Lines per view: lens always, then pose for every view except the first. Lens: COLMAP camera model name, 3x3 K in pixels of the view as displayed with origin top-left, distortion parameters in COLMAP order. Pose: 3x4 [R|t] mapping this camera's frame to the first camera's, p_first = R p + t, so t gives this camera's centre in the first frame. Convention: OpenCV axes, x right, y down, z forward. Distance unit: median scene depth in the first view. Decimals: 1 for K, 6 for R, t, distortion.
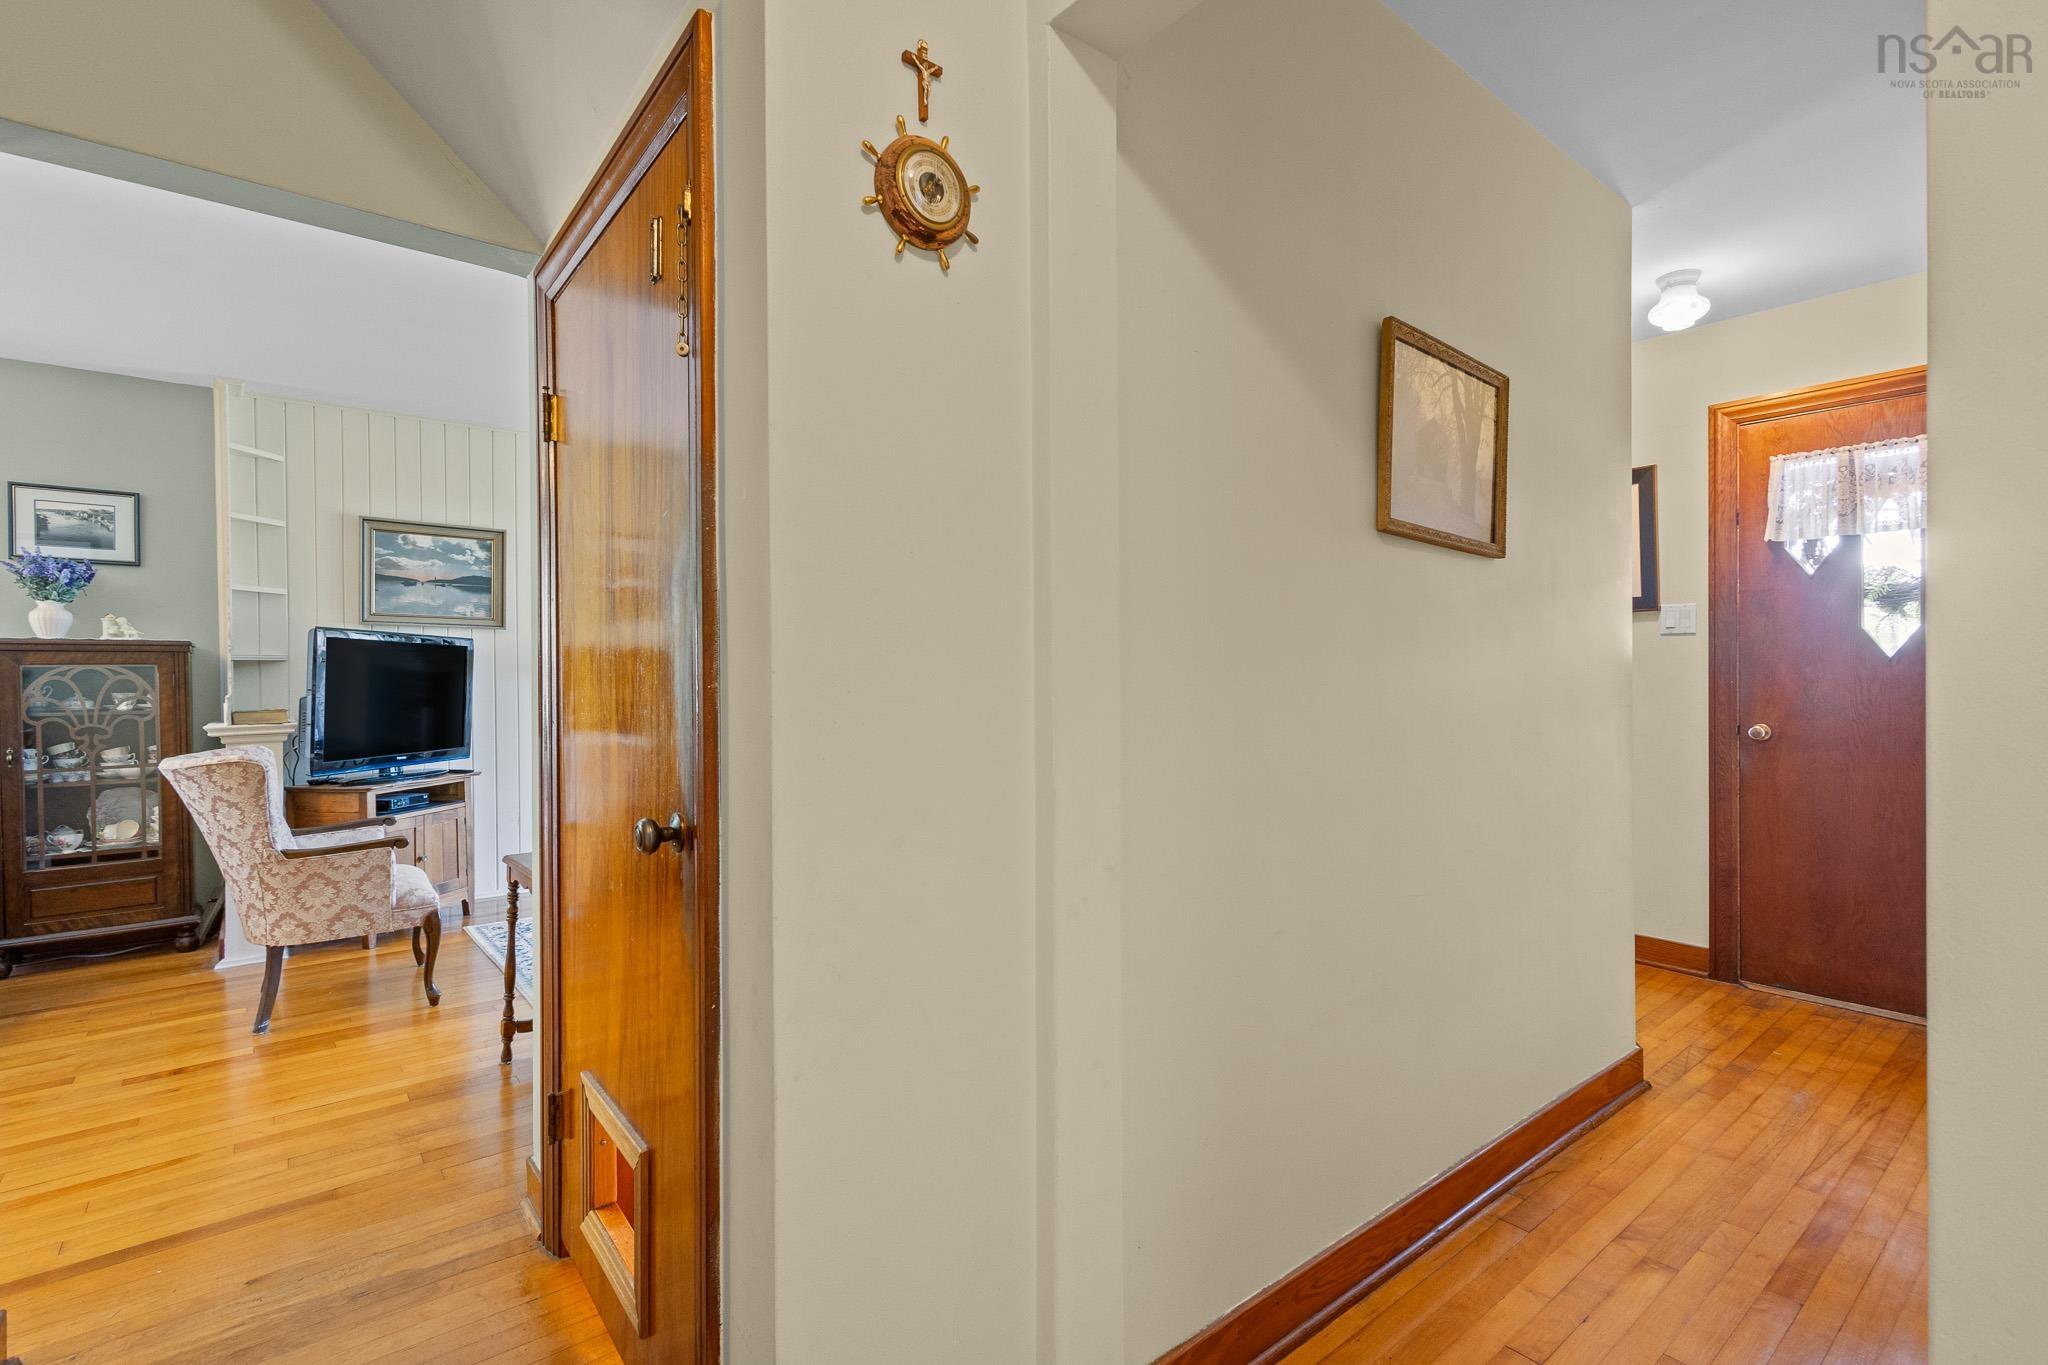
lens RADIAL K [[936.1, 0, 1021.3], [0, 936.1, 682.3], [0, 0, 1]] dist [0.013345, -0.004947]
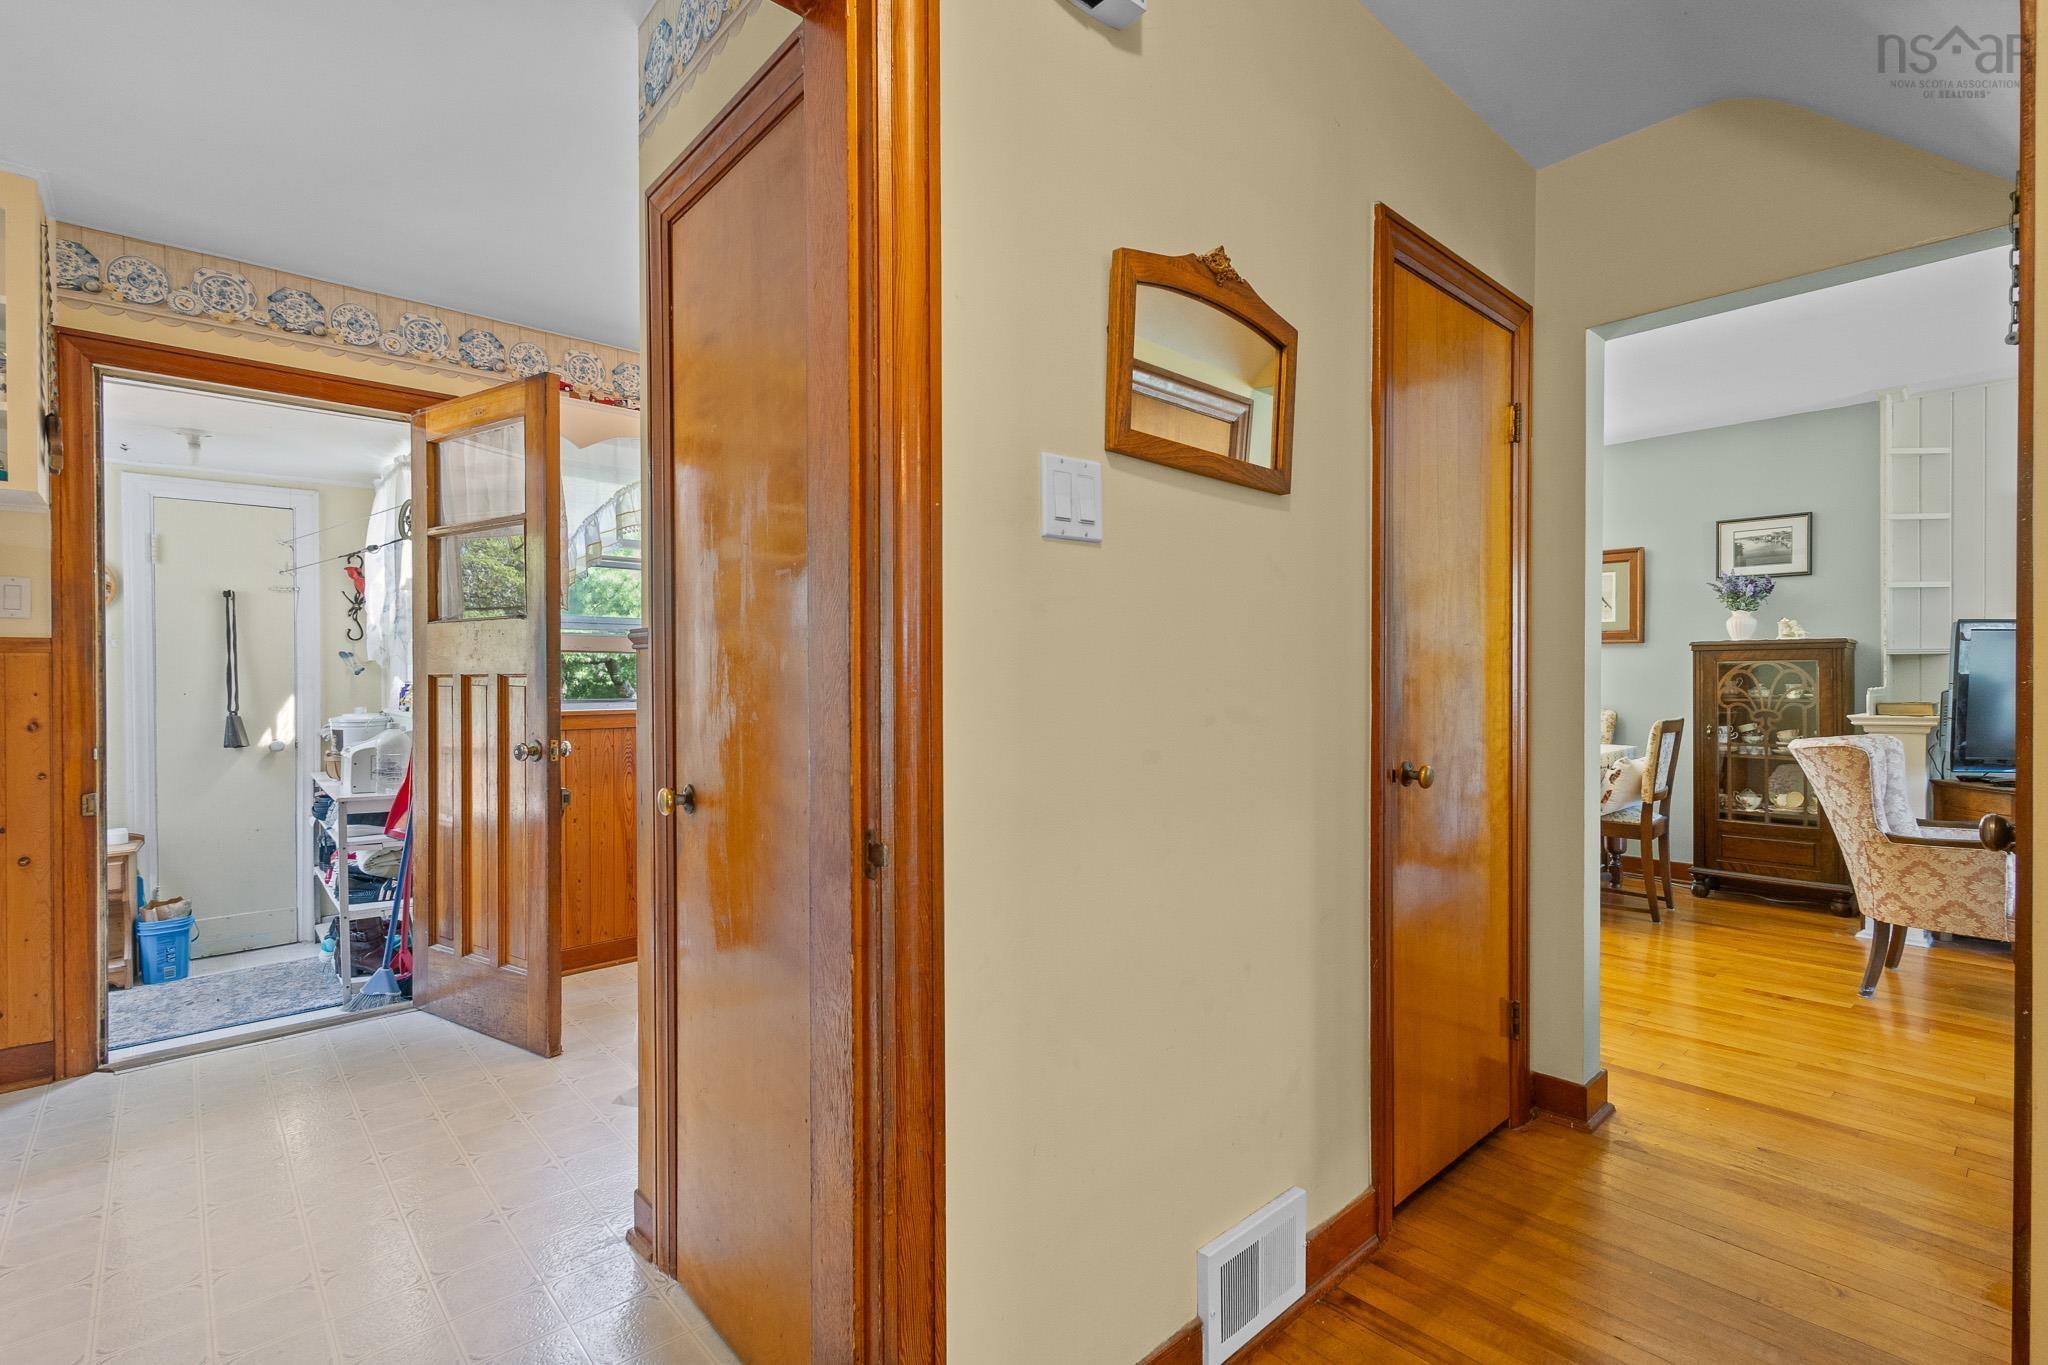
lens RADIAL K [[936.9, 0, 1024.0], [0, 936.9, 682.5], [0, 0, 1]] dist [0.016673, -0.006912]
pose [[0.053798, 0.012732, -0.998471, 0.184311], [-0.004918, 0.999910, 0.012485, -0.000753], [0.998540, 0.004239, 0.053856, -0.027842]]
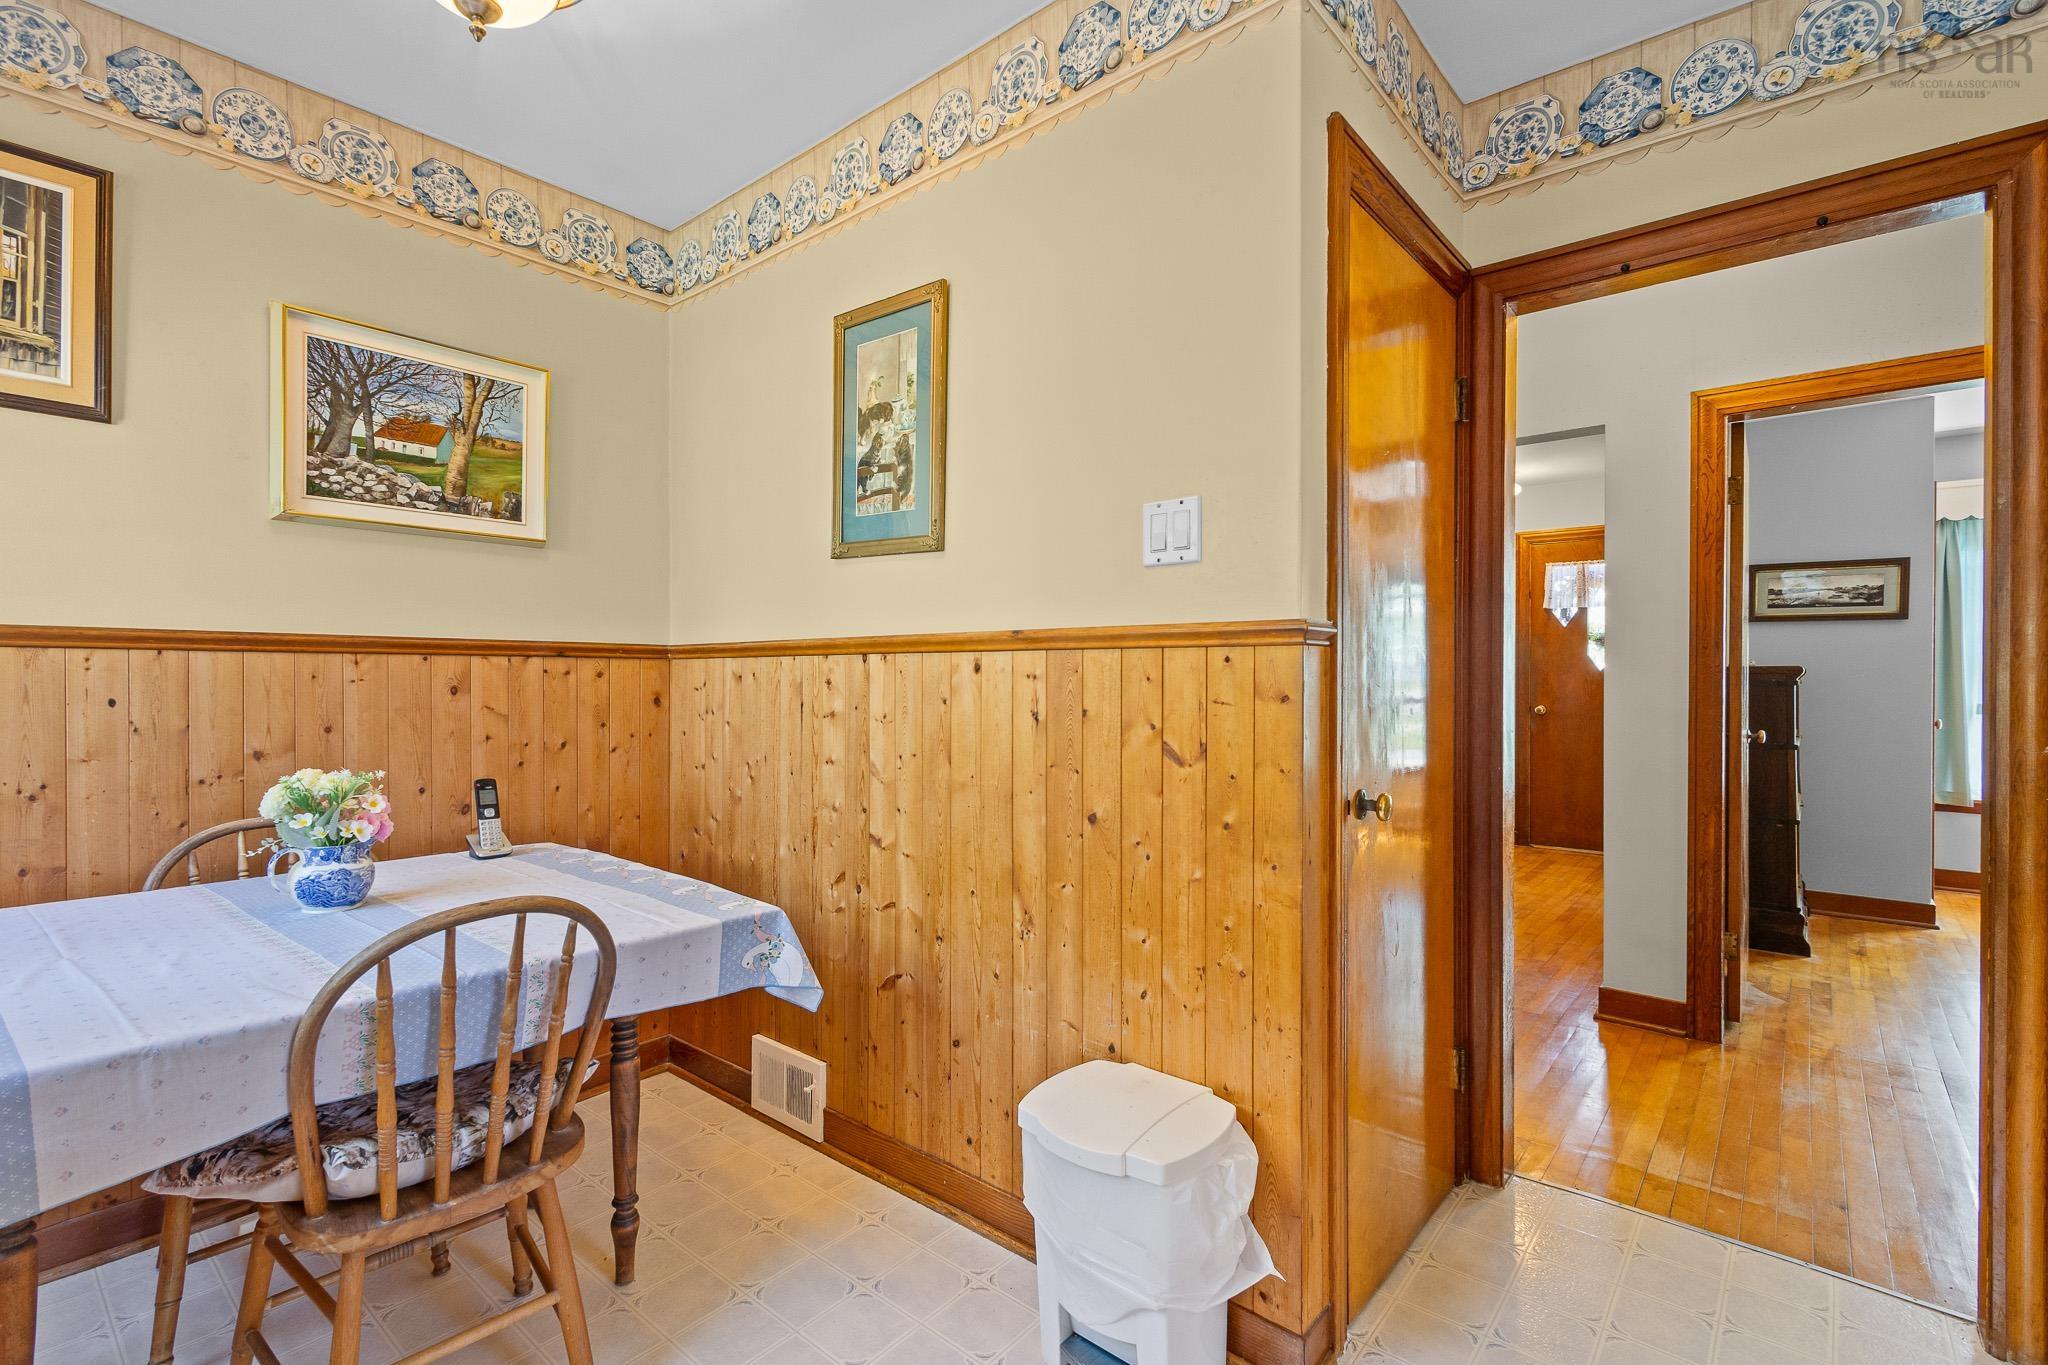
lens RADIAL K [[936.9, 0, 1024.0], [0, 936.9, 682.5], [0, 0, 1]] dist [0.016673, -0.006912]
pose [[0.981443, 0.006676, 0.191640, -1.000713], [-0.006424, 0.999977, -0.001937, 0.014087], [-0.191649, 0.000670, 0.981463, -1.099174]]
